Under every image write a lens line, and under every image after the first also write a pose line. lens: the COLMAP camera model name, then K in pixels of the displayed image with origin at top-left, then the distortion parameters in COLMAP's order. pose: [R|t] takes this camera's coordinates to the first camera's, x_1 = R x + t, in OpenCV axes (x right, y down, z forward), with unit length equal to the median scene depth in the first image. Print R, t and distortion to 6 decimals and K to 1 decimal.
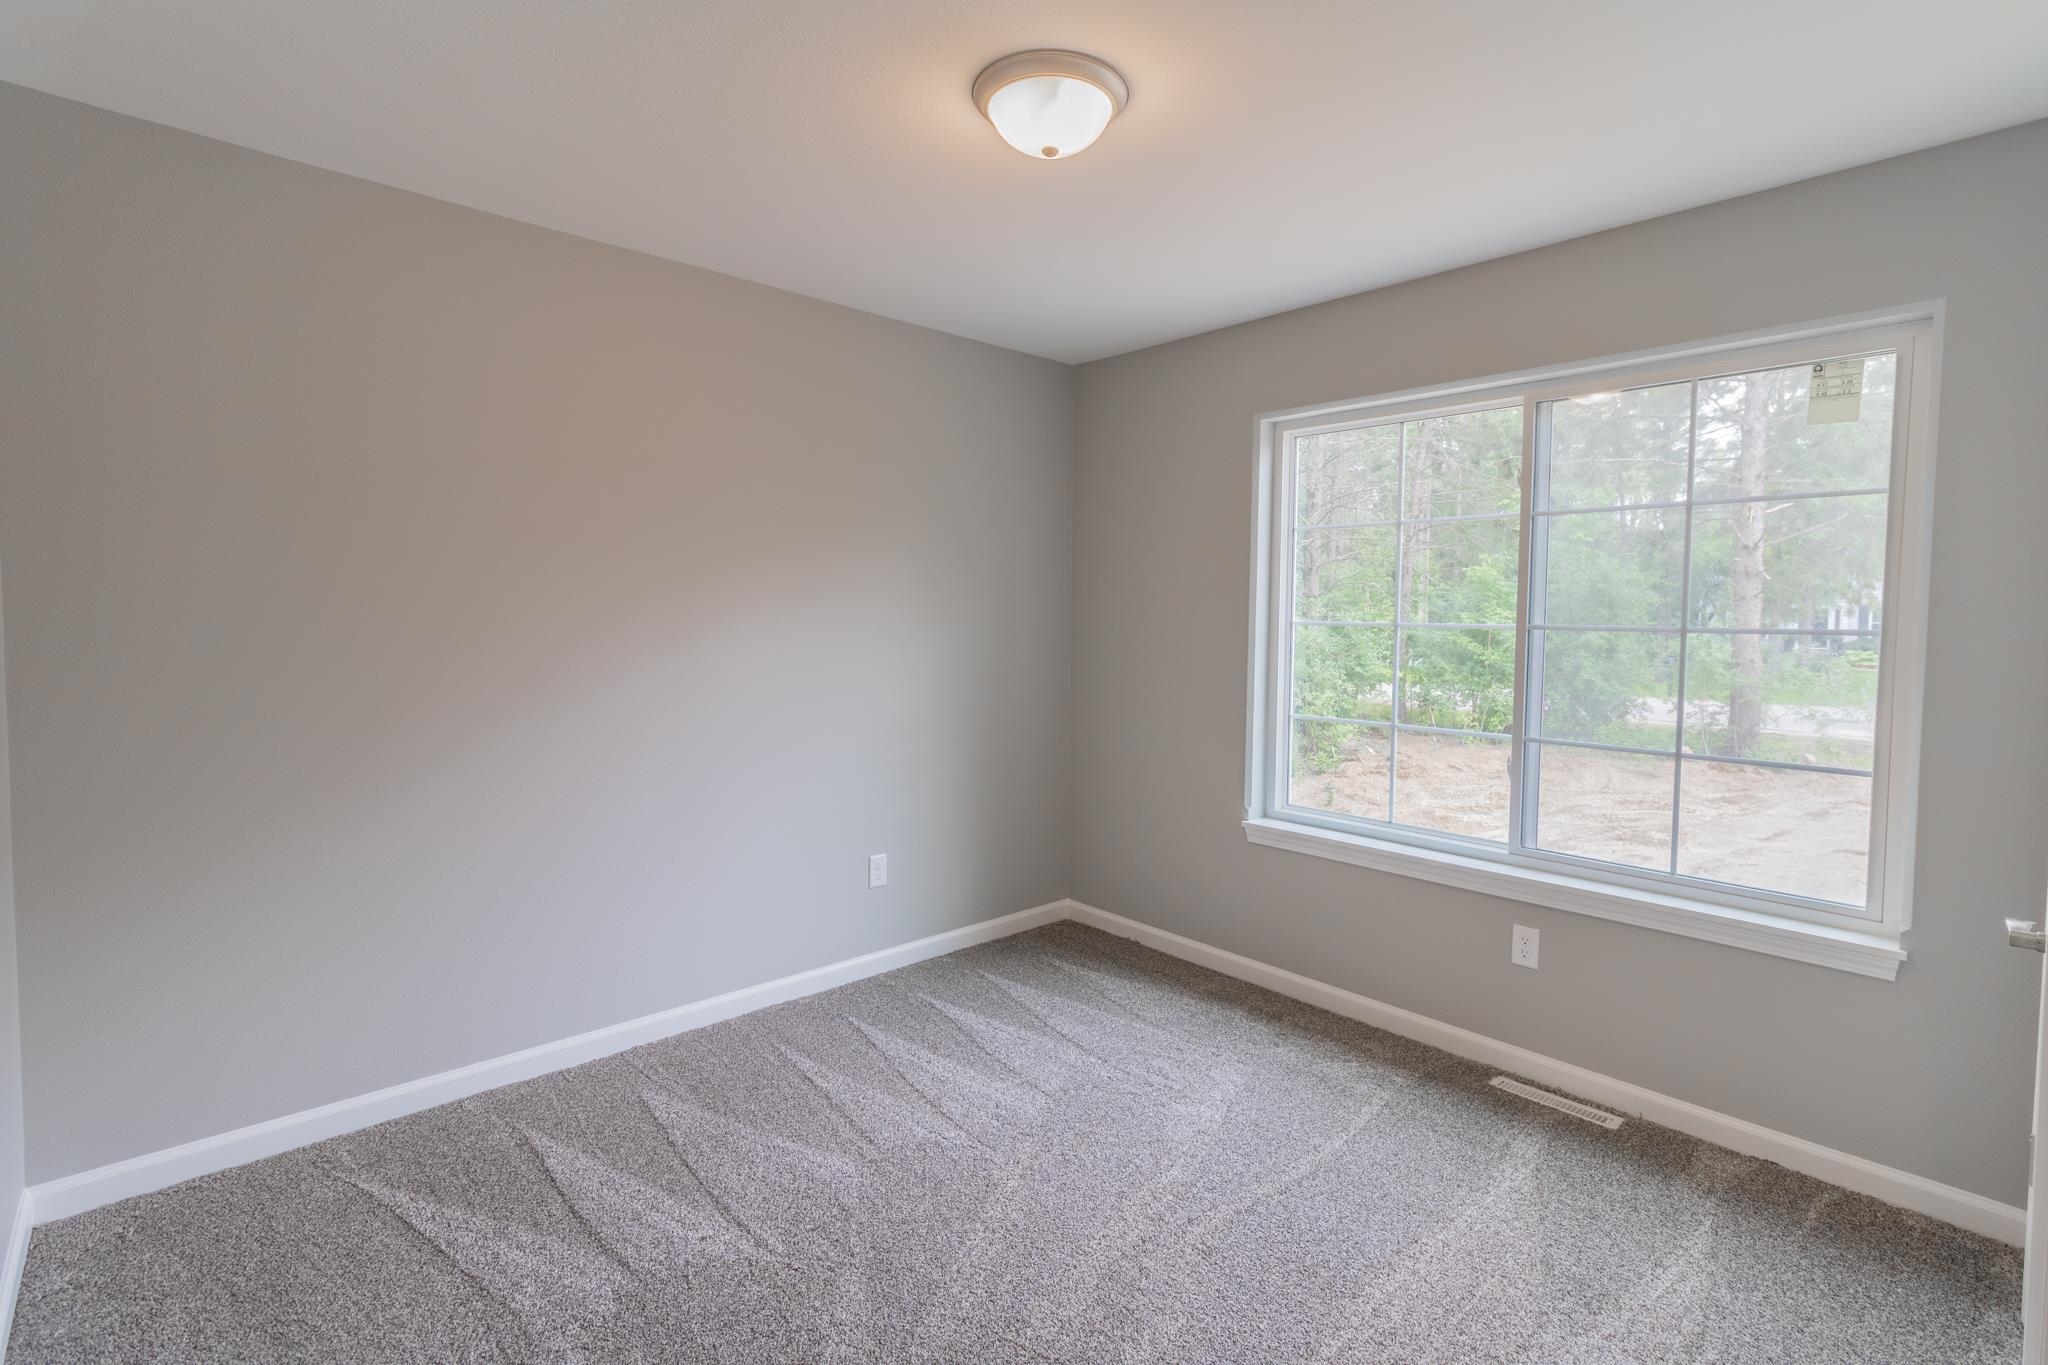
lens RADIAL K [[944.2, 0, 1023.7], [0, 944.2, 670.7], [0, 0, 1]] dist [-0.002143, 0.002985]
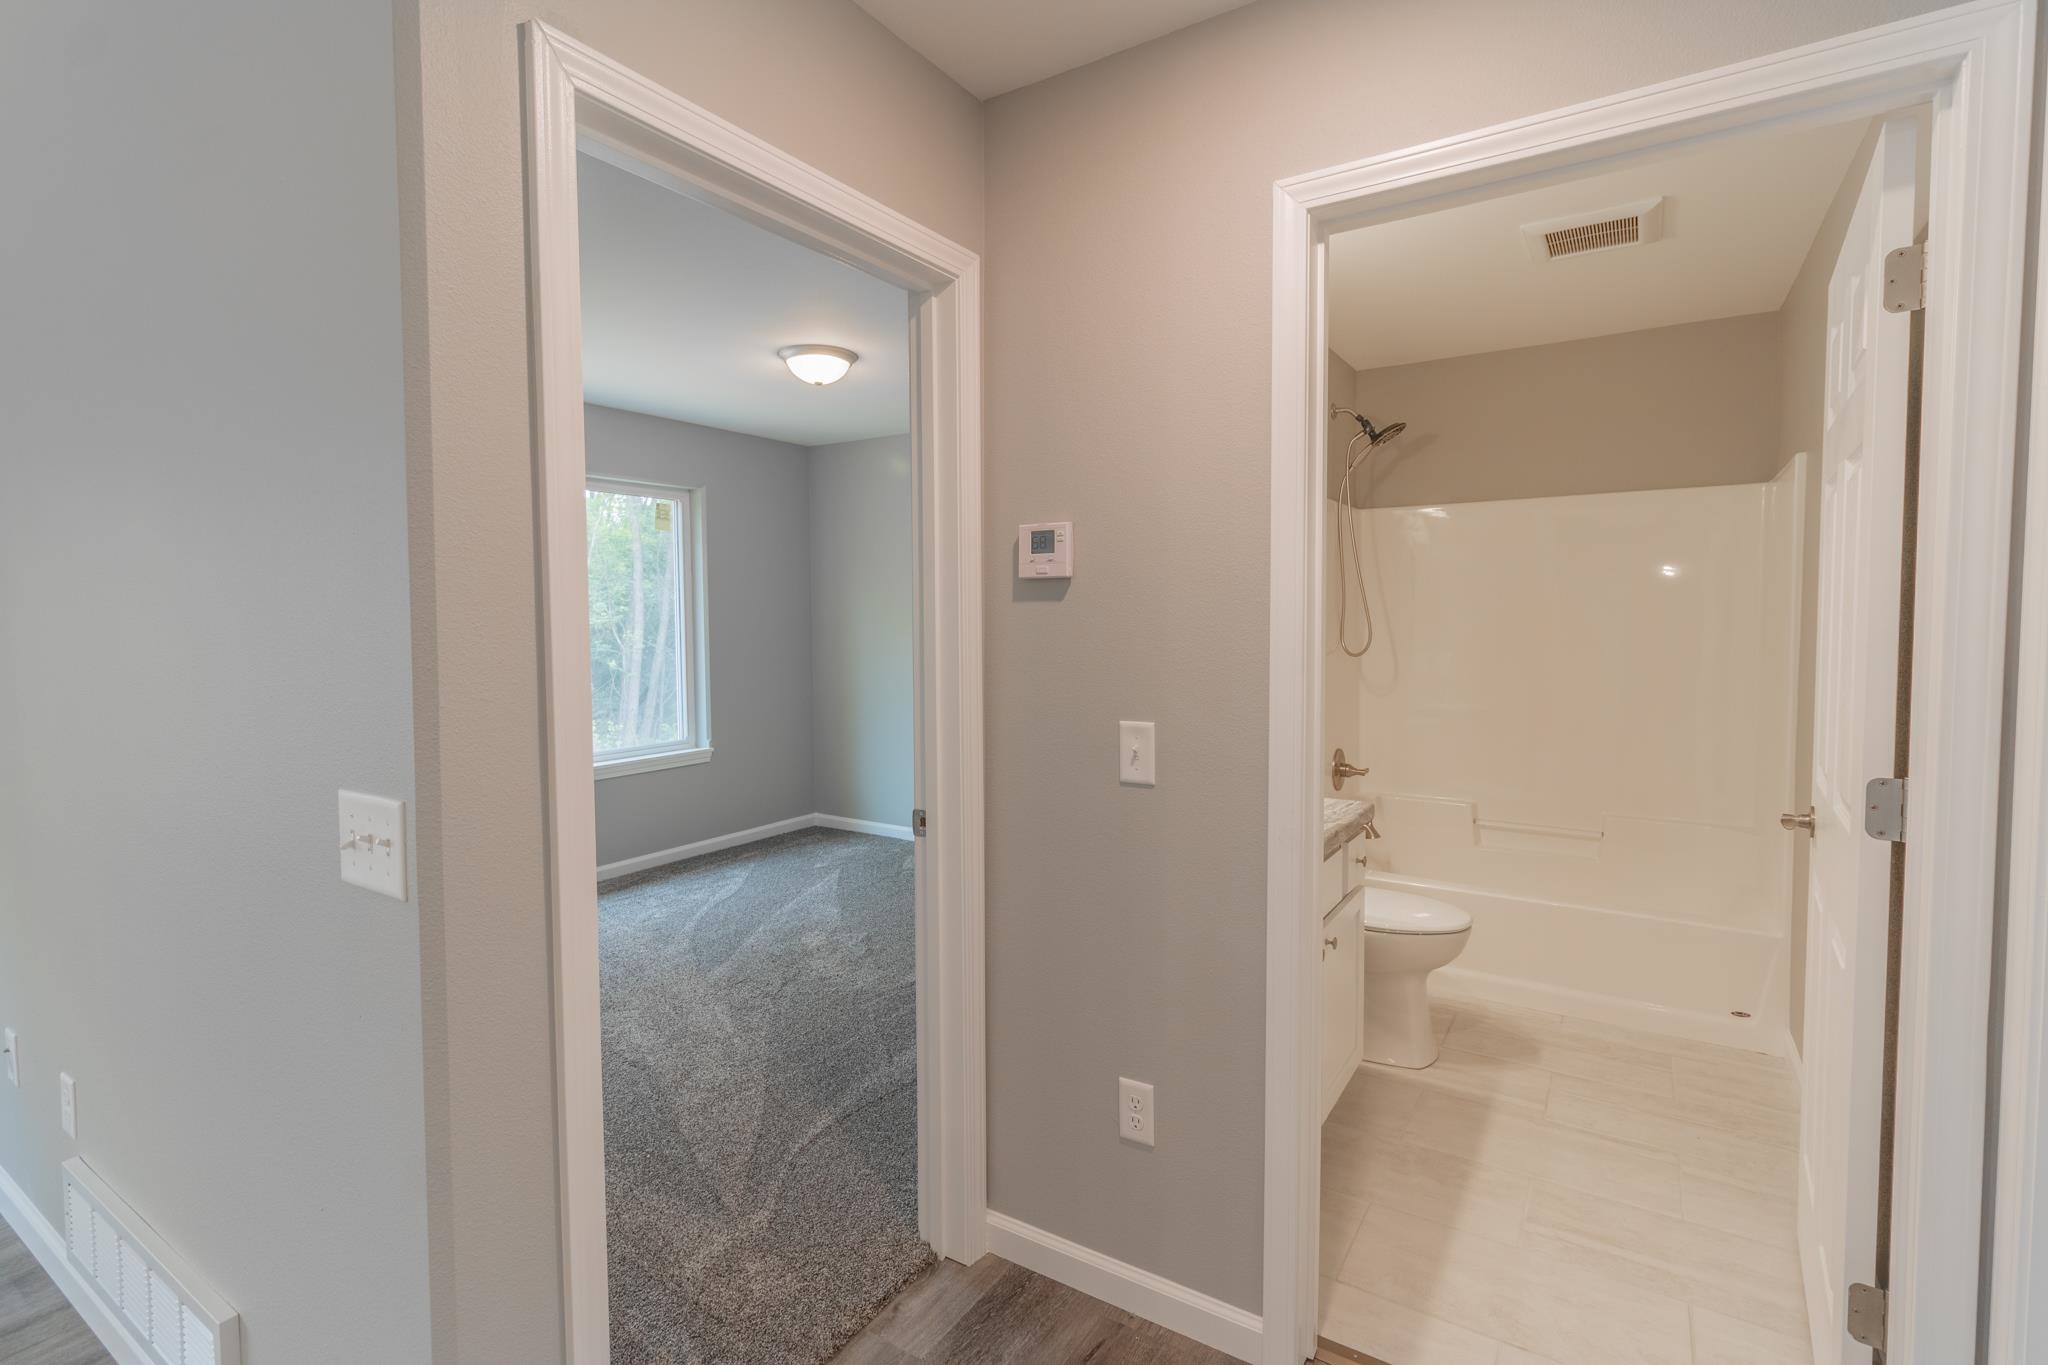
lens RADIAL K [[944.2, 0, 1031.8], [0, 944.2, 675.9], [0, 0, 1]] dist [-0.002143, 0.002985]
pose [[-0.284081, -0.063729, 0.956680, -1.135690], [0.047621, 0.995619, 0.080464, -0.039595], [-0.957617, 0.068417, -0.279801, 0.588793]]
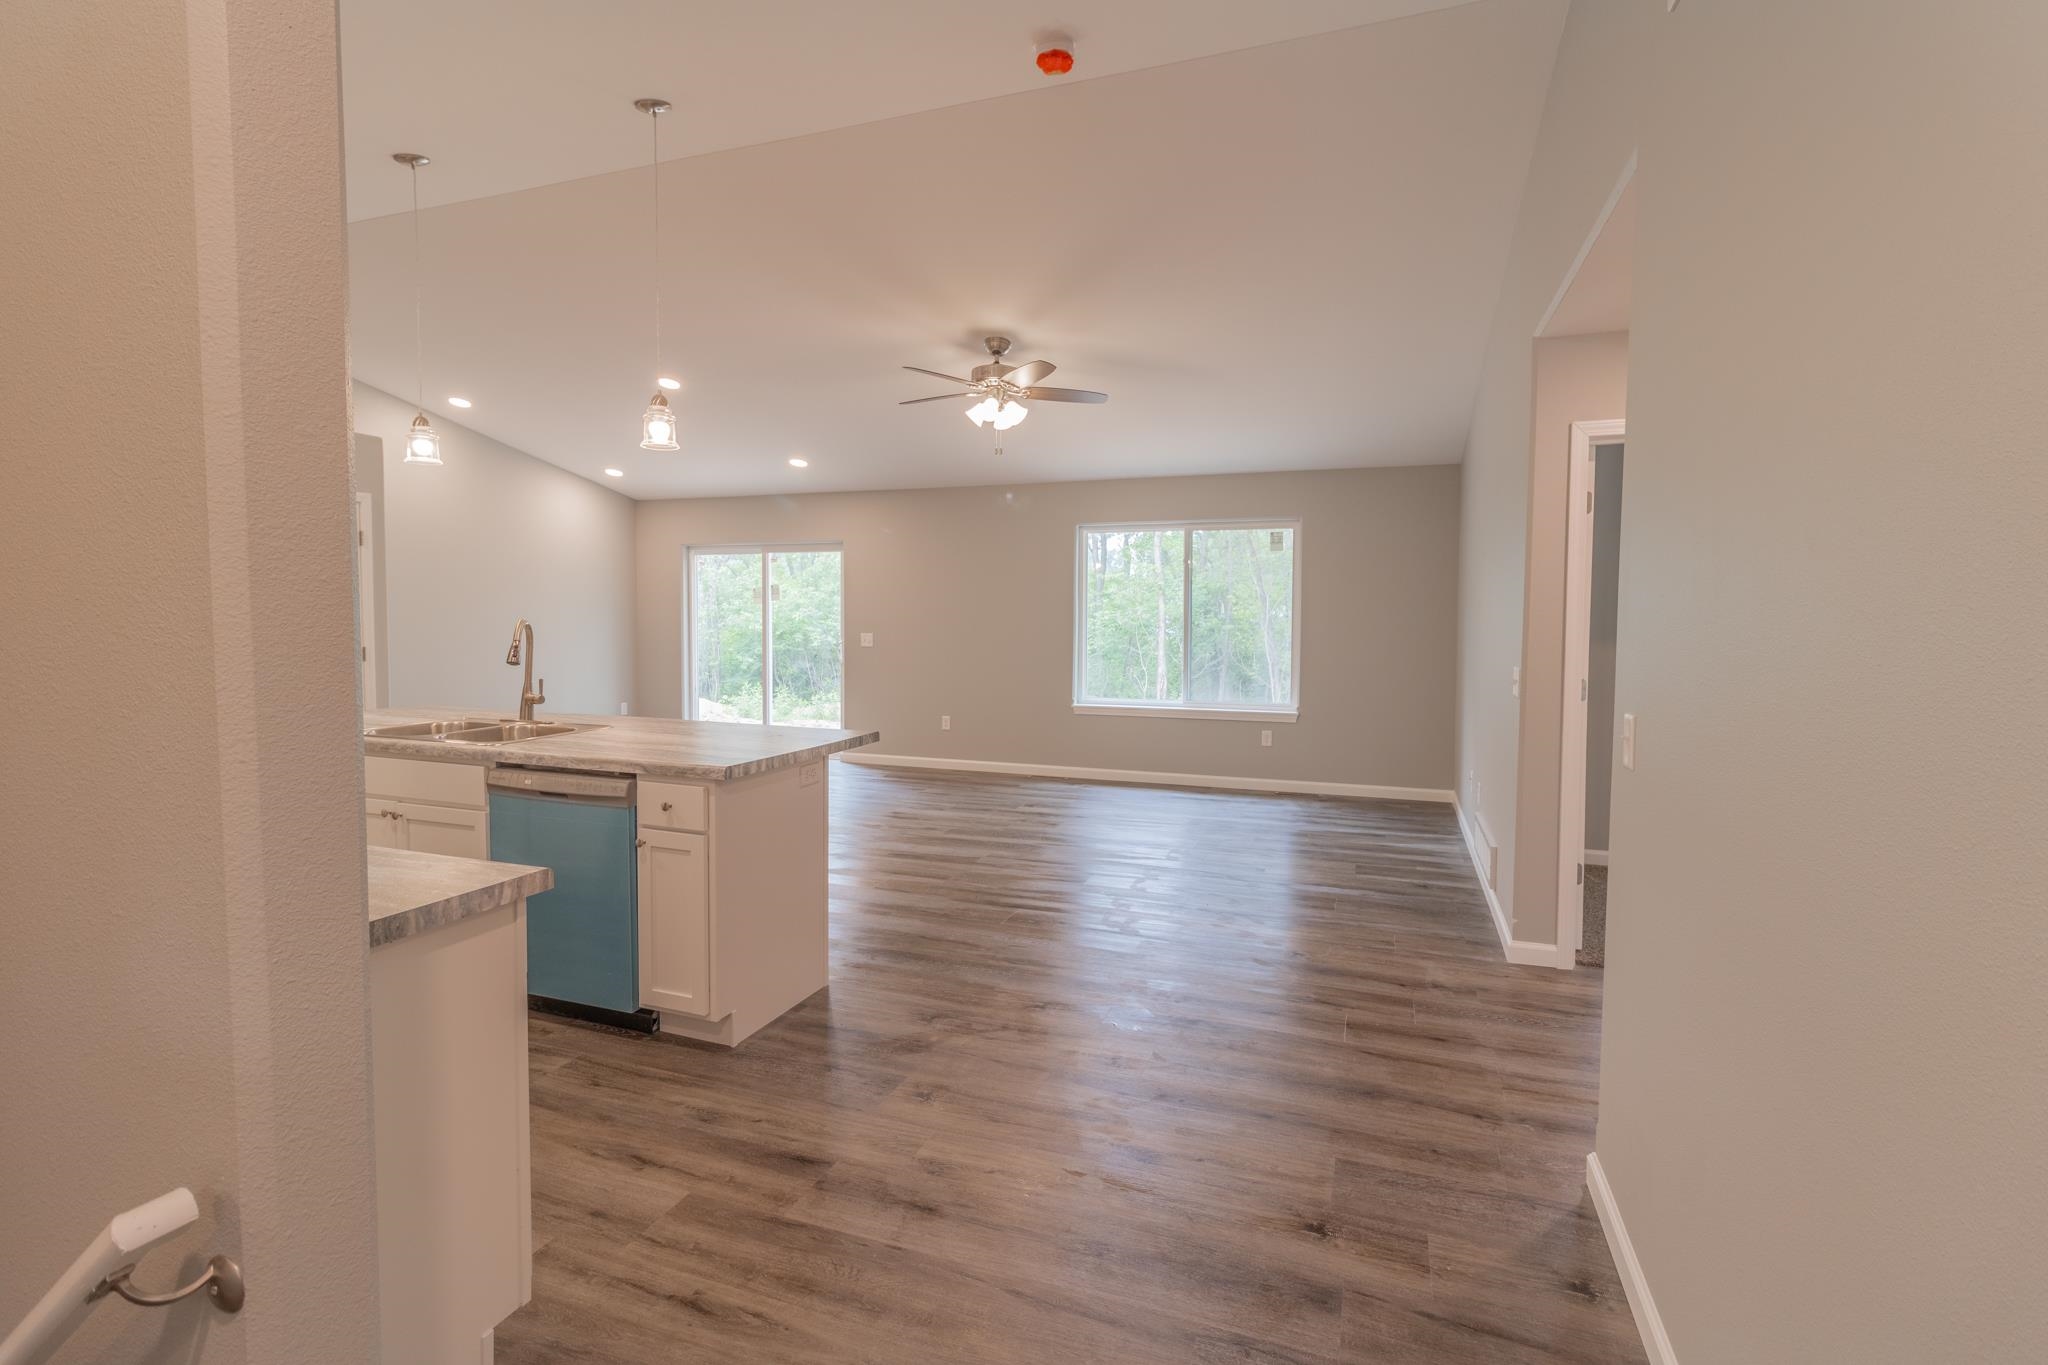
lens RADIAL K [[944.2, 0, 1043.4], [0, 944.2, 661.9], [0, 0, 1]] dist [-0.002143, 0.002985]
pose [[0.879001, -0.029943, 0.475878, -0.975196], [0.029735, 0.999526, 0.007967, 0.043850], [-0.475891, 0.007147, 0.879475, -1.019387]]
